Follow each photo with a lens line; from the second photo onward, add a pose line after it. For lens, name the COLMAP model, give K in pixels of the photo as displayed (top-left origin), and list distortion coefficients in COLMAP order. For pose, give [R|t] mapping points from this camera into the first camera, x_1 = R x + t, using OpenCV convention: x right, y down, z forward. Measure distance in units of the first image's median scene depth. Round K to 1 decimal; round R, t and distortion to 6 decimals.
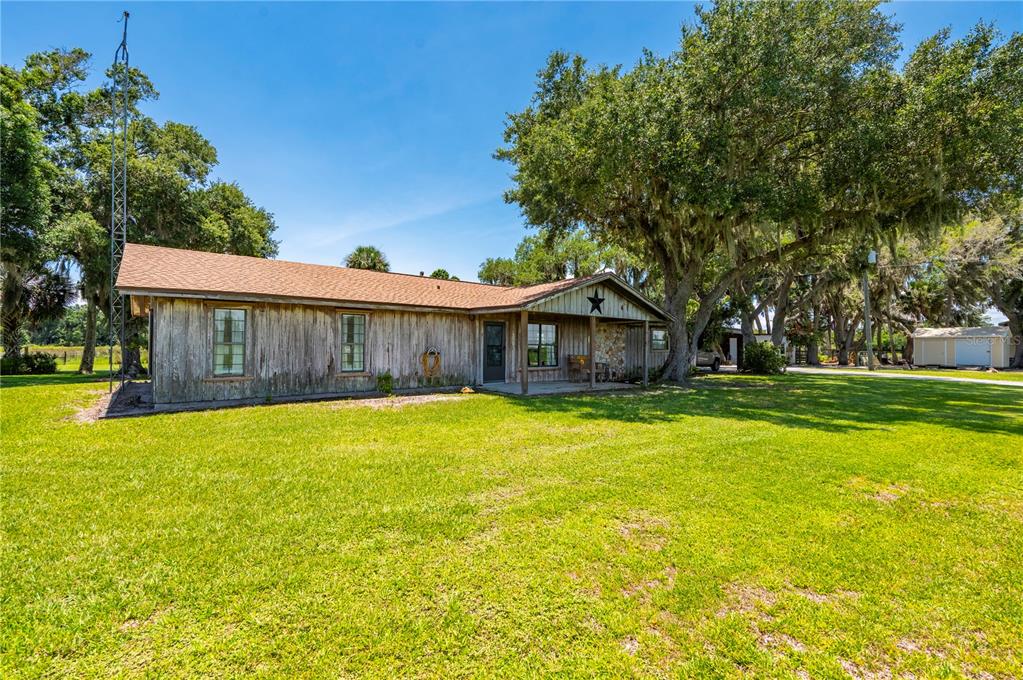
lens RADIAL K [[450.2, 0, 515.1], [0, 450.2, 341.0], [0, 0, 1]] dist [-0.003336, -0.000200]
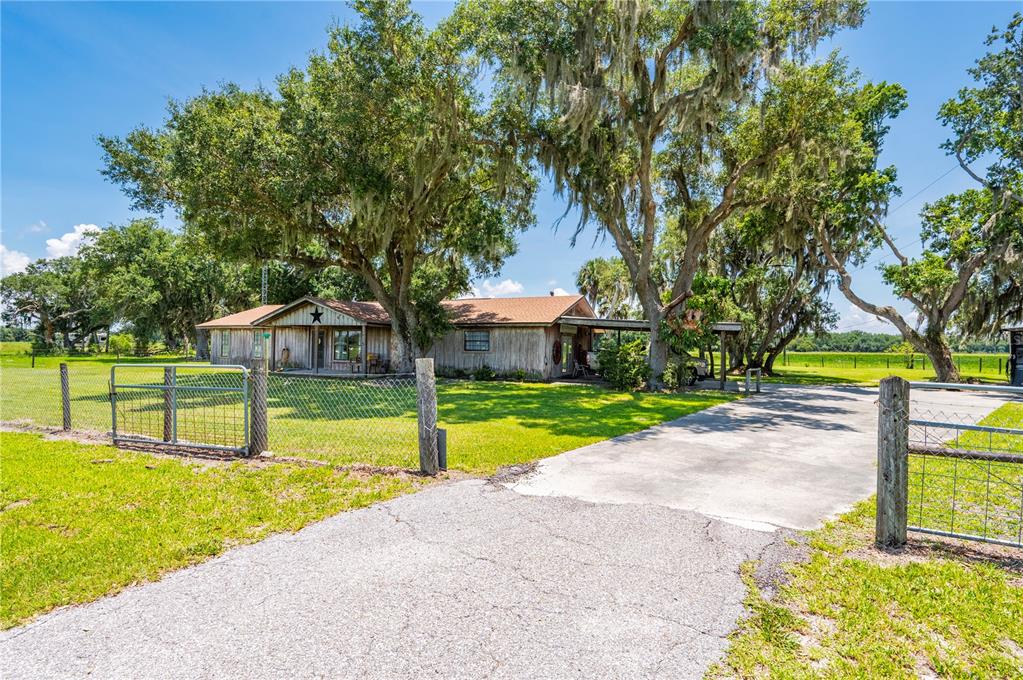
lens RADIAL K [[472.1, 0, 509.2], [0, 472.1, 338.1], [0, 0, 1]] dist [-0.000079, 0.000423]
pose [[0.458874, -0.019610, -0.888285, 2.042232], [-0.000172, 0.999754, -0.022160, 0.023362], [0.888501, 0.010322, 0.458758, 0.947085]]
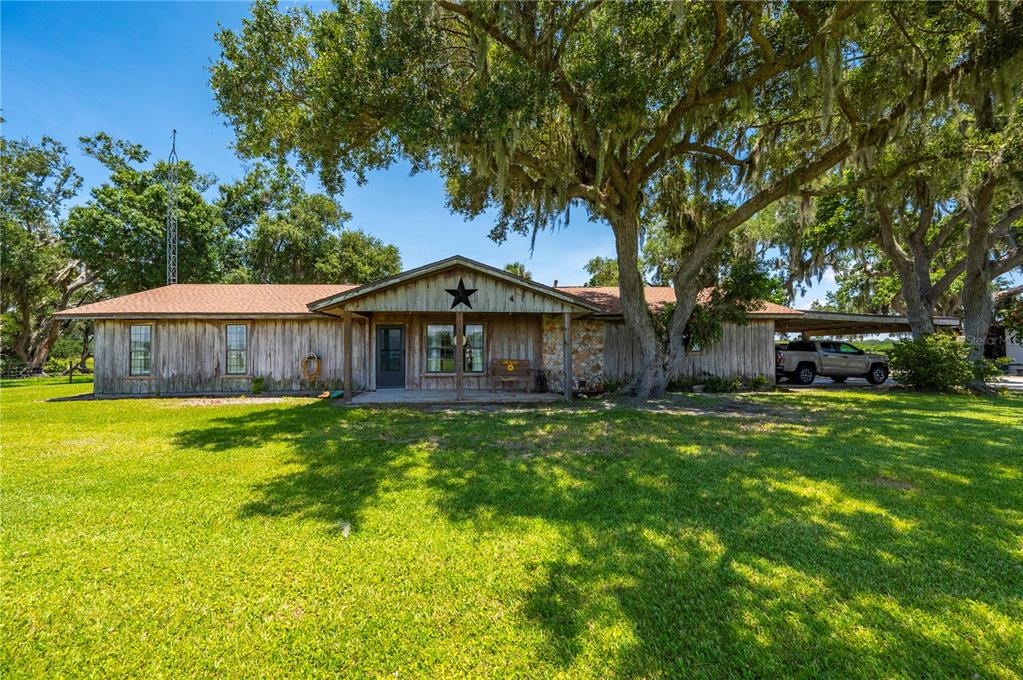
lens RADIAL K [[411.9, 0, 504.5], [0, 411.9, 344.4], [0, 0, 1]] dist [-0.003408, 0.000020]
pose [[0.822377, -0.024642, -0.568409, 0.742506], [0.019153, 0.999694, -0.015628, 0.019788], [0.568621, 0.001965, 0.822597, 0.475764]]
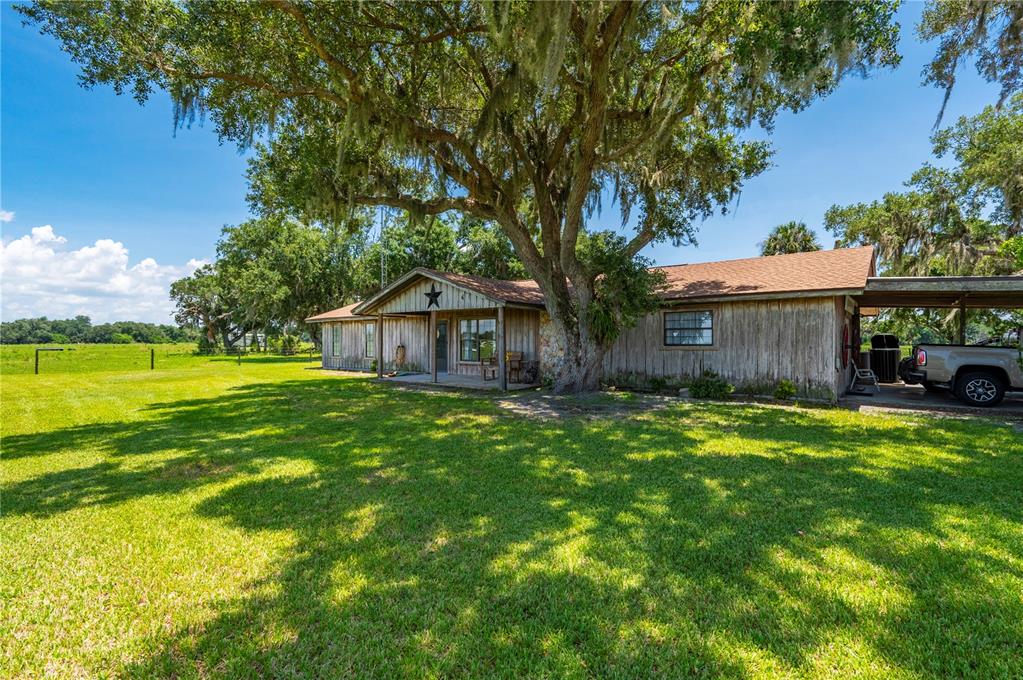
lens RADIAL K [[472.1, 0, 516.7], [0, 472.1, 339.1], [0, 0, 1]] dist [-0.000079, 0.000423]
pose [[0.218065, -0.015183, -0.975816, 1.379796], [0.010472, 0.999858, -0.013217, 0.026730], [0.975878, -0.007337, 0.218193, 1.057249]]
